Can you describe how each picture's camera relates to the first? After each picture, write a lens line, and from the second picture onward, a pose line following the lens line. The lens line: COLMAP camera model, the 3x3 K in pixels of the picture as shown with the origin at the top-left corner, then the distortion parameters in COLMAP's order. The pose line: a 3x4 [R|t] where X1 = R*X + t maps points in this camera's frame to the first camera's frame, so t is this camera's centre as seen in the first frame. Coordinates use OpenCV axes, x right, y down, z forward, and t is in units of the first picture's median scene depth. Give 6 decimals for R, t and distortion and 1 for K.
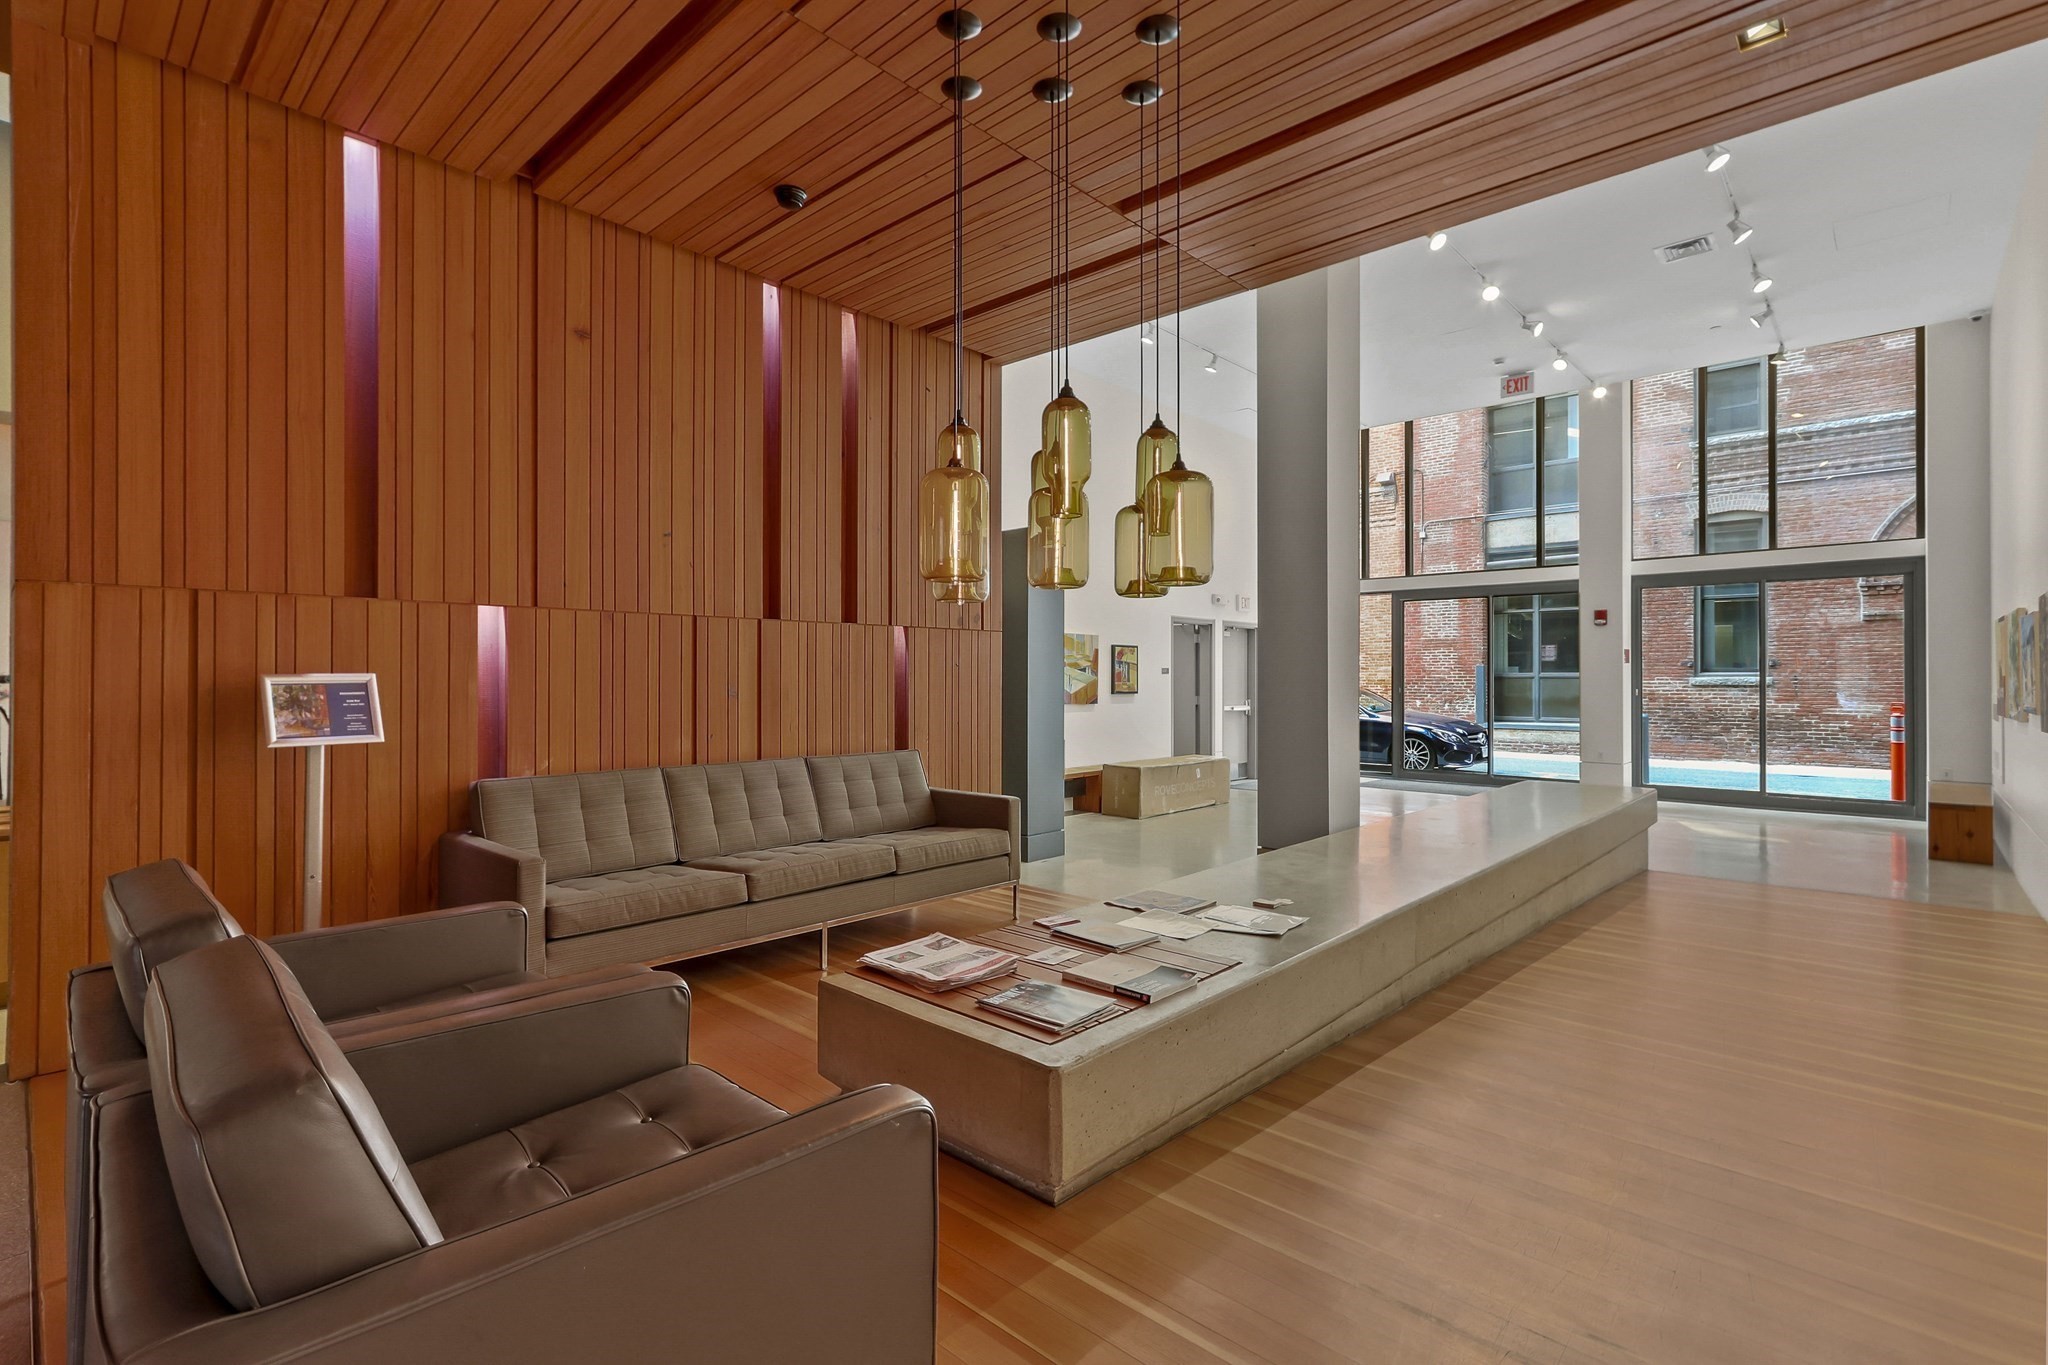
lens RADIAL K [[936.7, 0, 1024.2], [0, 936.7, 691.6], [0, 0, 1]] dist [-0.016542, 0.000604]
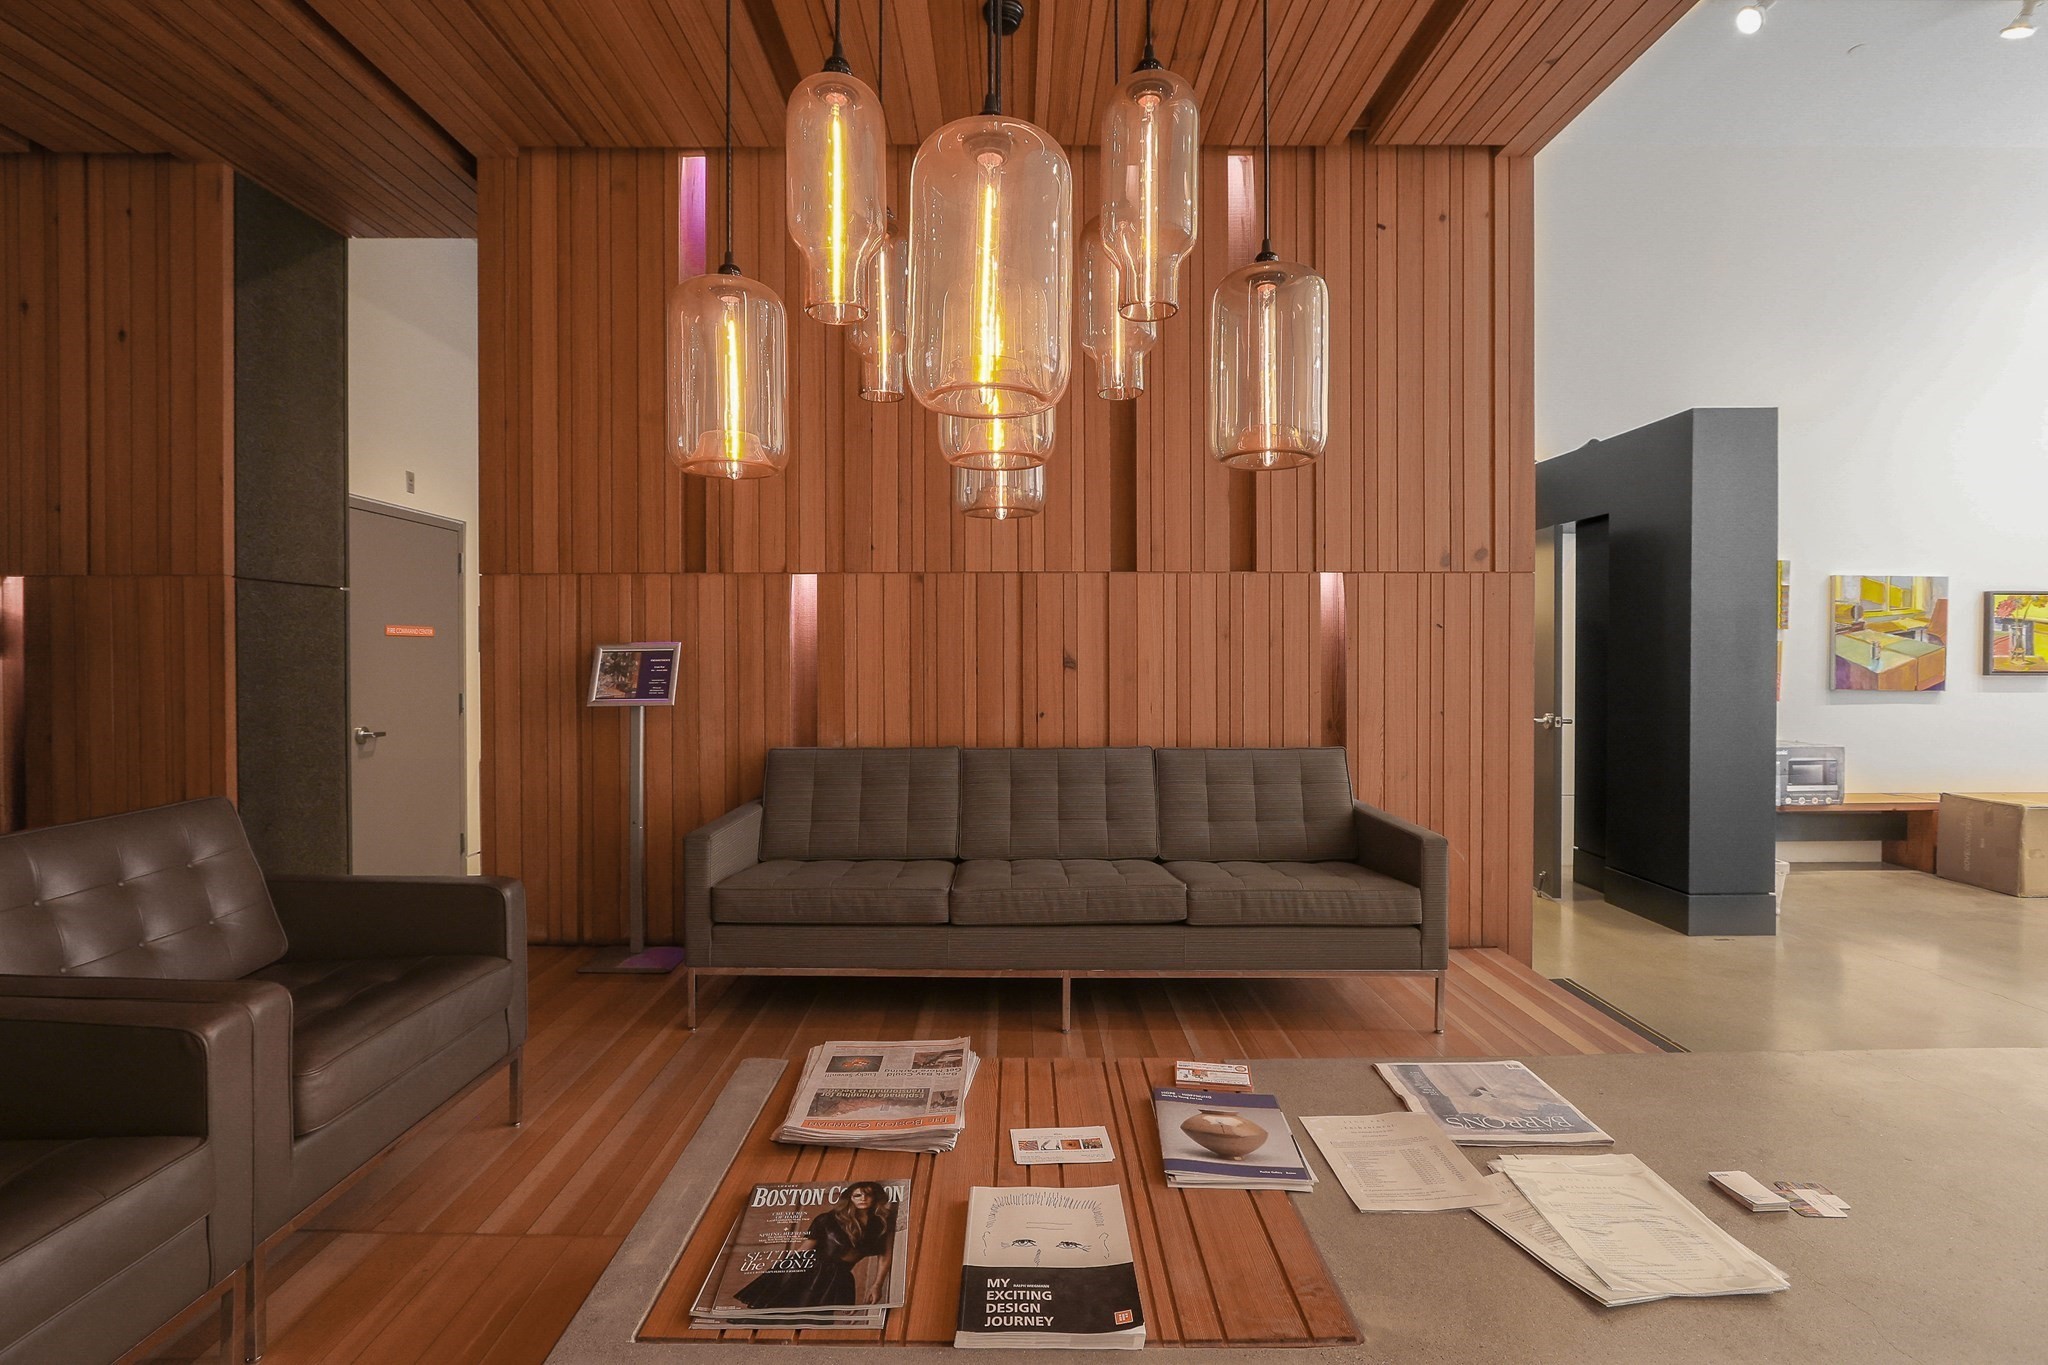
lens RADIAL K [[936.7, 0, 1016.8], [0, 936.7, 672.7], [0, 0, 1]] dist [-0.016542, 0.000604]
pose [[0.675656, 0.012488, -0.737112, 0.246983], [-0.008626, 0.999922, 0.009034, 0.001991], [0.737167, 0.000255, 0.675711, 0.370829]]
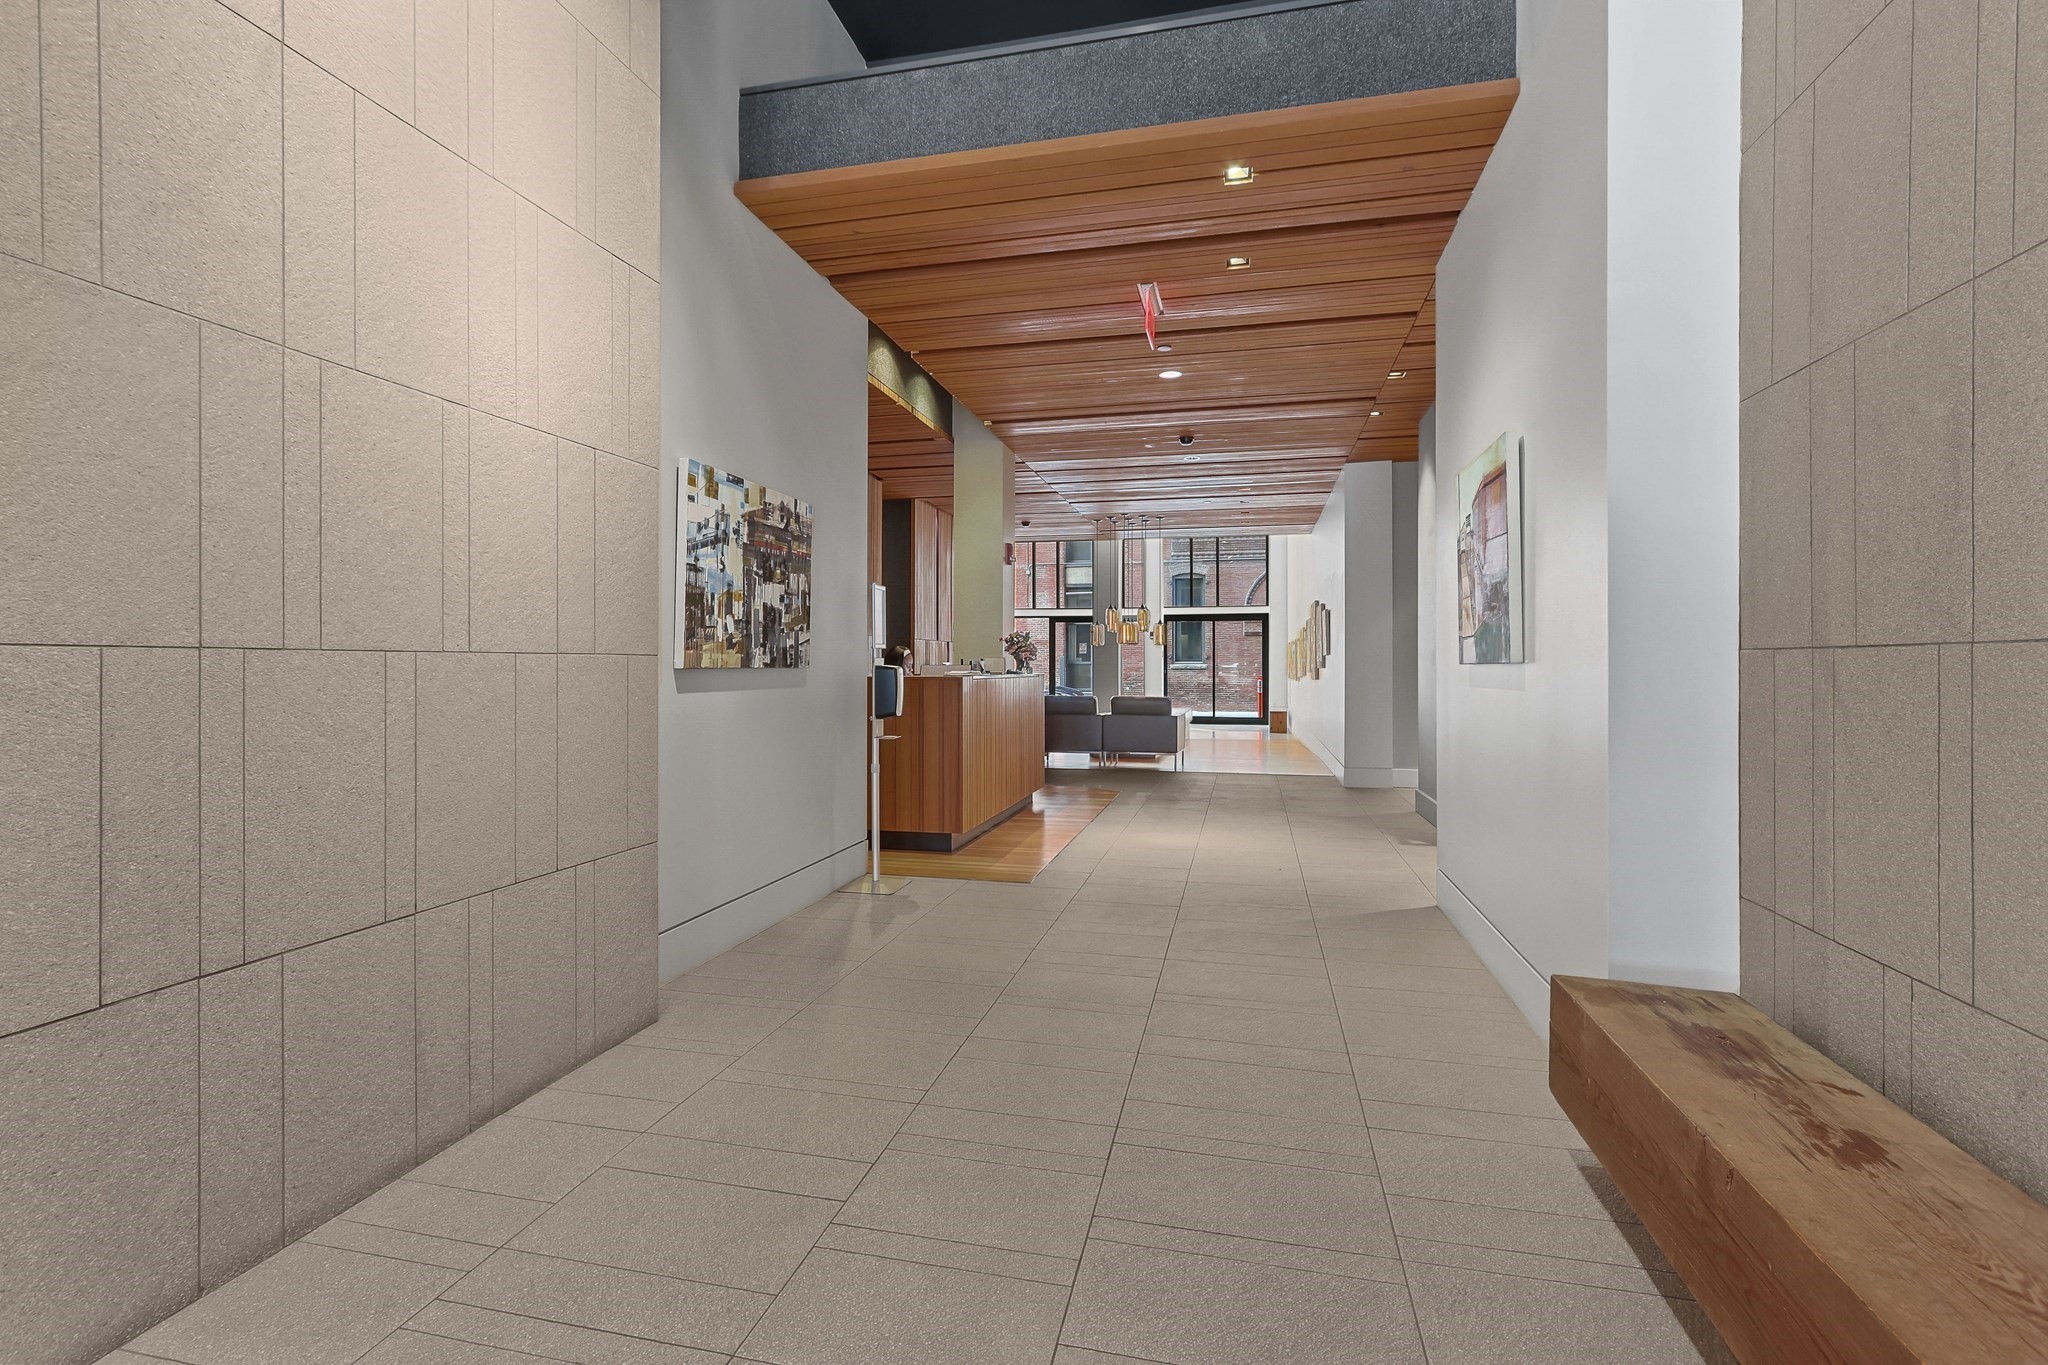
lens RADIAL K [[936.7, 0, 1023.4], [0, 936.7, 670.1], [0, 0, 1]] dist [-0.016542, 0.000604]
pose [[0.871105, -0.001166, 0.491095, -1.345489], [0.004317, 0.999977, -0.005283, 0.012671], [-0.491077, 0.006722, 0.871090, -1.401952]]
